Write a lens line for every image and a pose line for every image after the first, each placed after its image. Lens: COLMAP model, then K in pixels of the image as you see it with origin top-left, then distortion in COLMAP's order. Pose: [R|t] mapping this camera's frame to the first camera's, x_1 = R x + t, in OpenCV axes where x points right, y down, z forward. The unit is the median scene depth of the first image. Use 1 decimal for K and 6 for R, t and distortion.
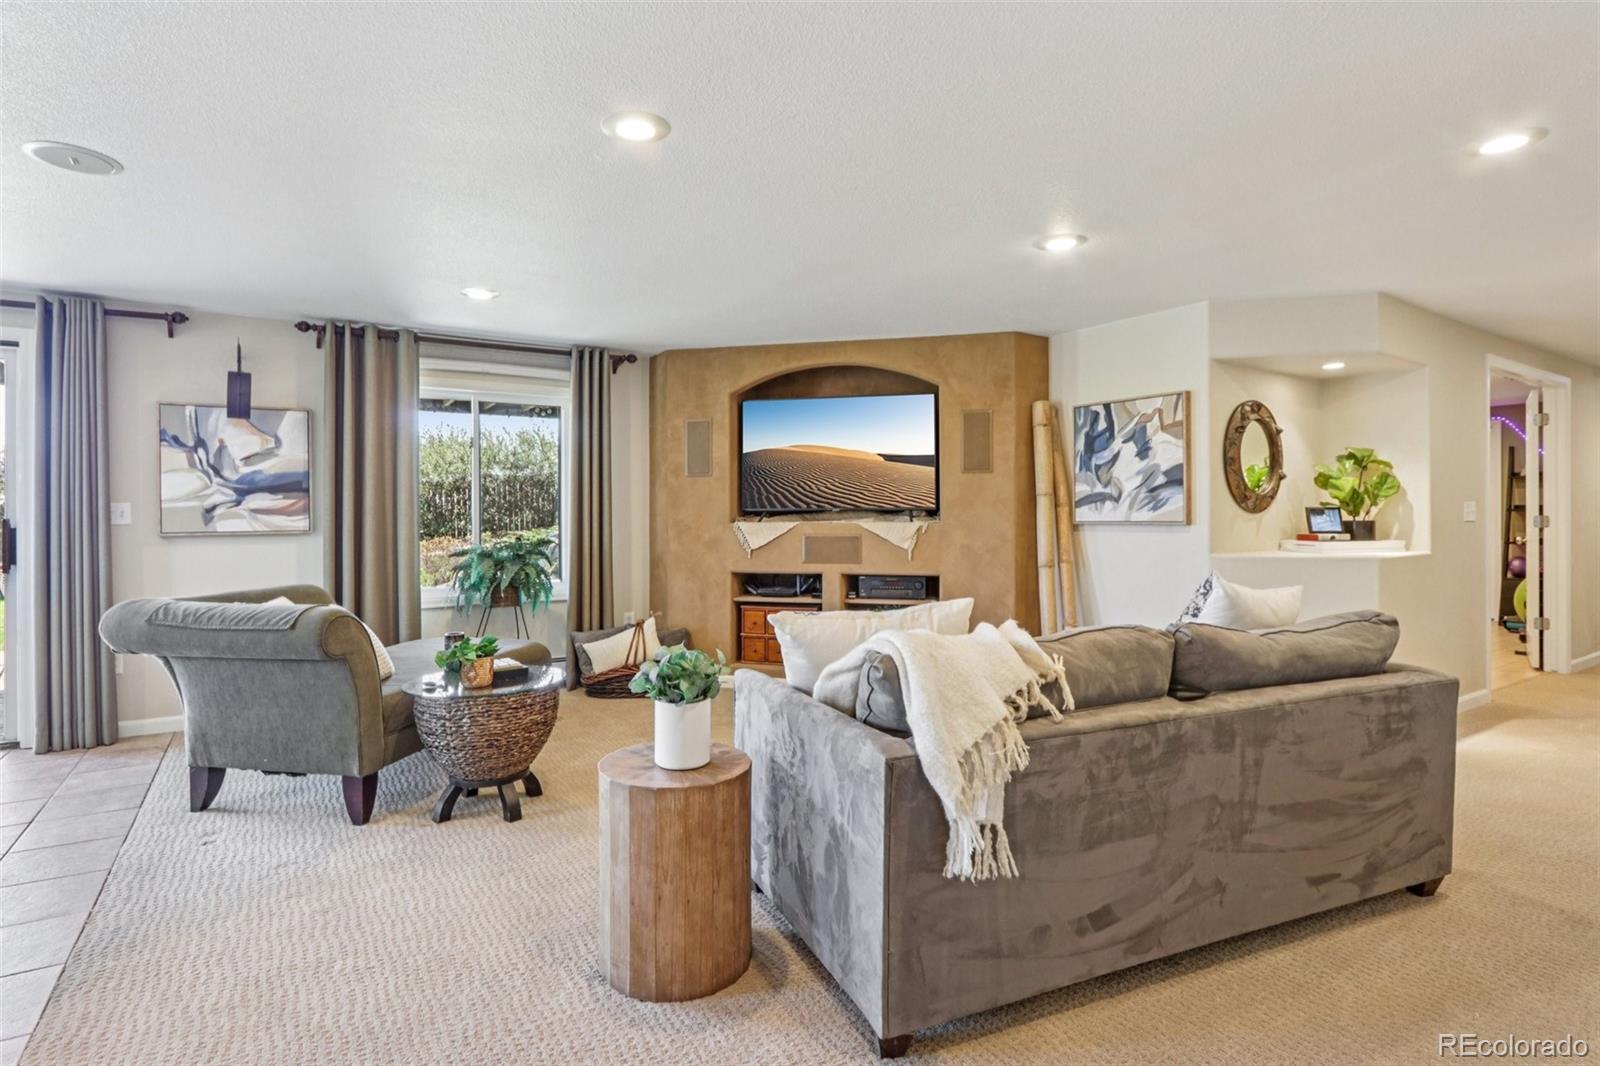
lens RADIAL K [[814.1, 0, 794.4], [0, 814.1, 520.6], [0, 0, 1]] dist [-0.012769, 0.000633]
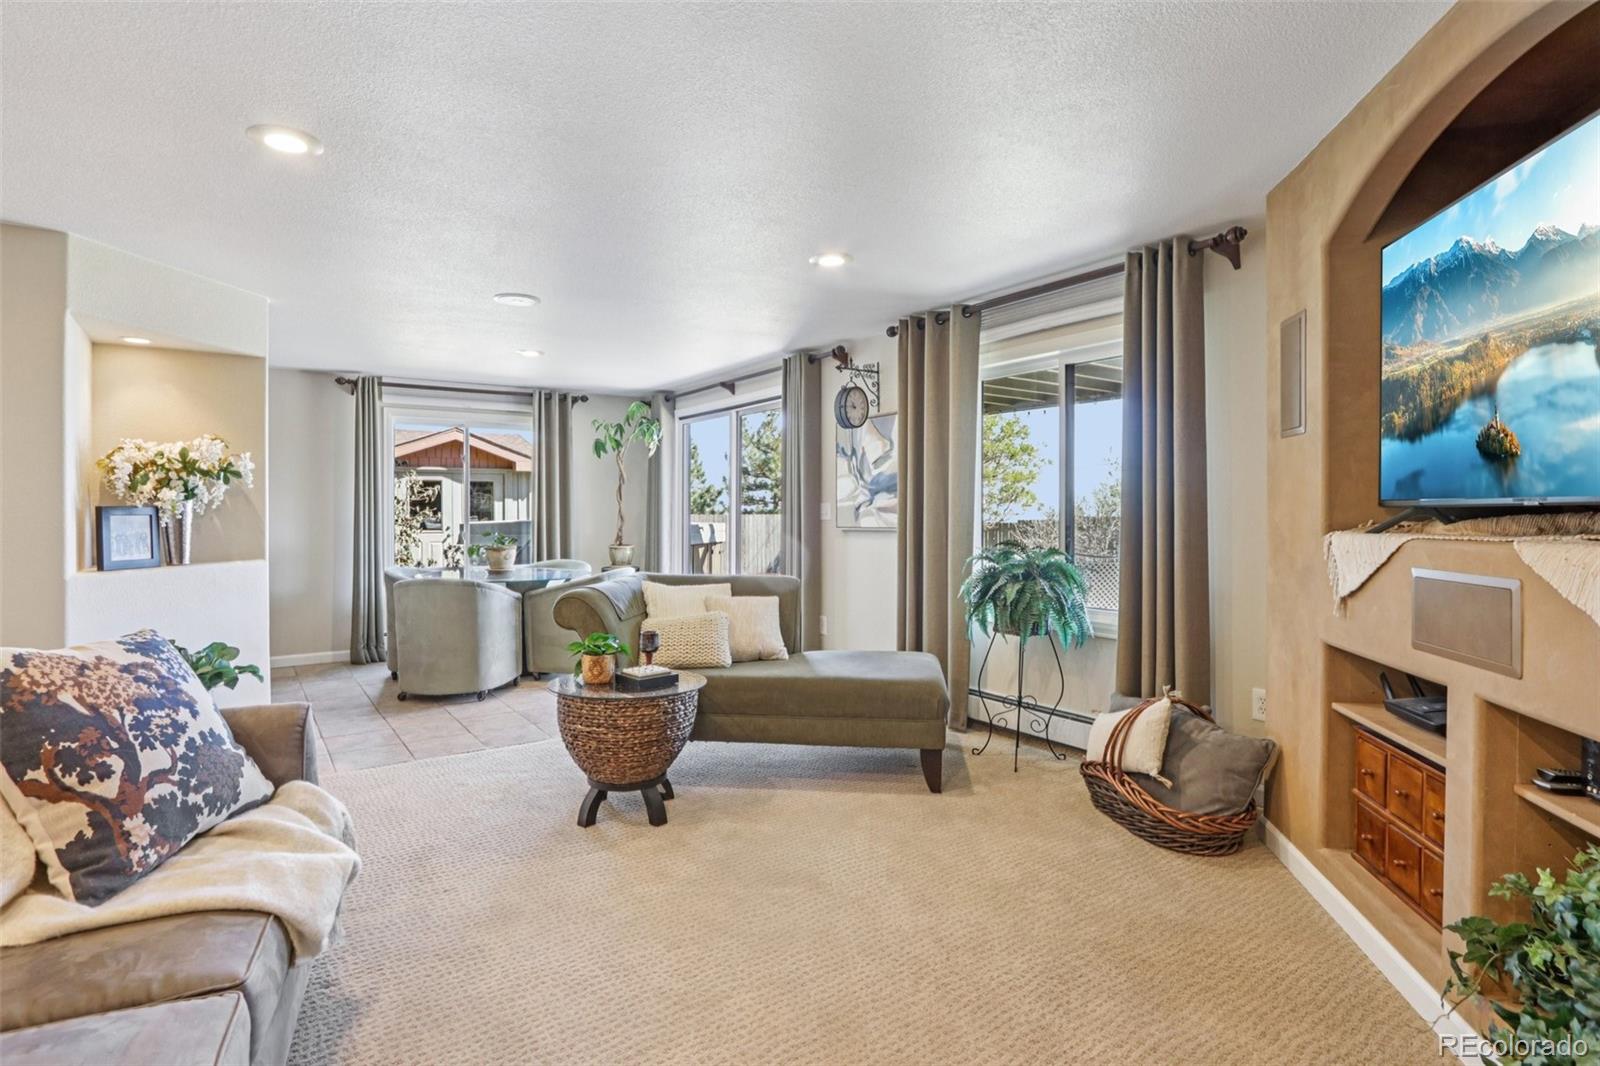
lens RADIAL K [[814.1, 0, 780.7], [0, 814.1, 519.2], [0, 0, 1]] dist [-0.012769, 0.000633]
pose [[0.021290, 0.011493, -0.999707, 0.401739], [-0.005556, 0.999920, 0.011377, -0.009170], [0.999758, 0.005312, 0.021352, 0.768972]]
